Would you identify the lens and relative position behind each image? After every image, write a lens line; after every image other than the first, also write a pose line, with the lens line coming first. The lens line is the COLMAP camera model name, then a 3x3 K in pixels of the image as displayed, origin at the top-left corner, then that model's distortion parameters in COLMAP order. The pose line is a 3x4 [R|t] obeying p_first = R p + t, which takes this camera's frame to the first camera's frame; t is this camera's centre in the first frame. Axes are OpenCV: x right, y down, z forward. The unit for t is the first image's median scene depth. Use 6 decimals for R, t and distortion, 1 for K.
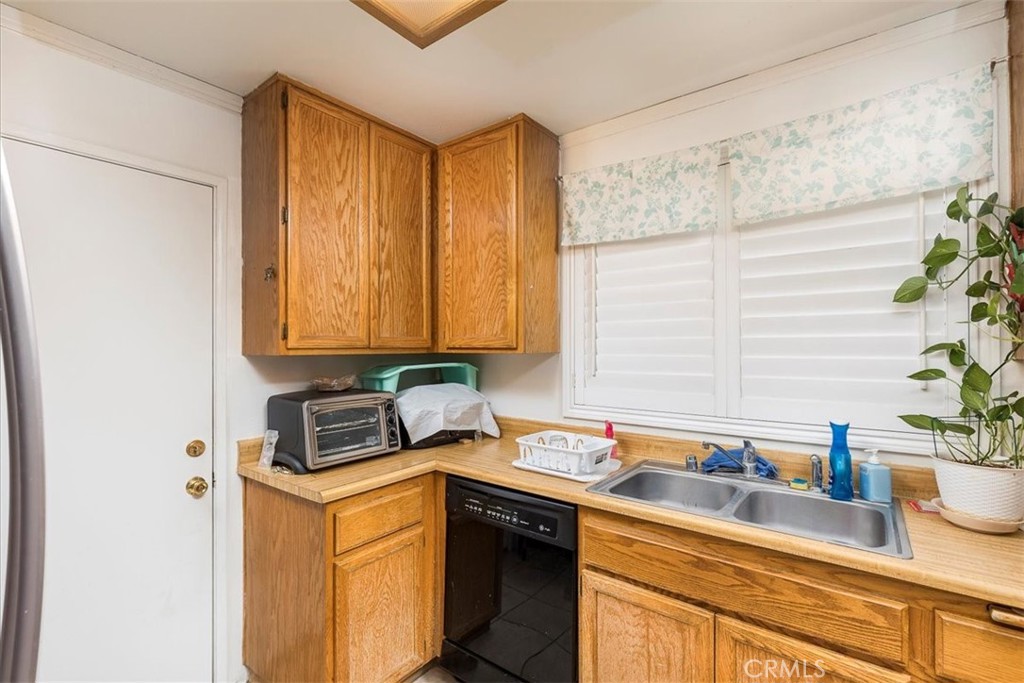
lens RADIAL K [[461.7, 0, 510.5], [0, 461.7, 342.1], [0, 0, 1]] dist [0.009684, -0.000728]
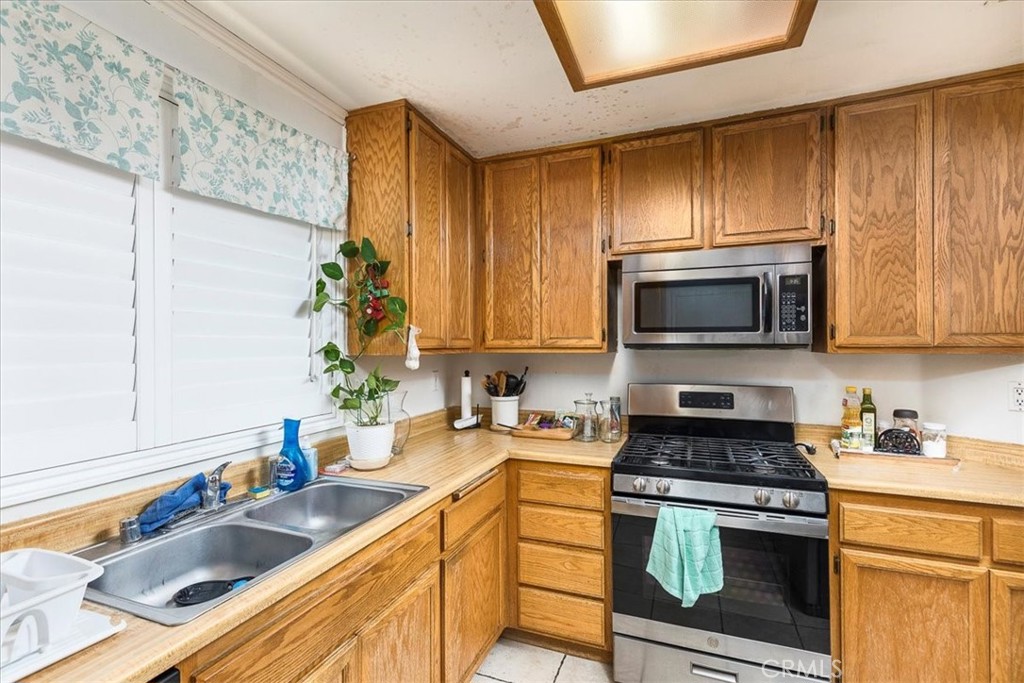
lens RADIAL K [[461.7, 0, 510.9], [0, 461.7, 339.0], [0, 0, 1]] dist [0.009684, -0.000728]
pose [[-0.294726, 0.008971, 0.955540, -0.452395], [0.006177, 0.999953, -0.007482, 0.004254], [-0.955562, 0.003697, -0.294768, 0.805953]]
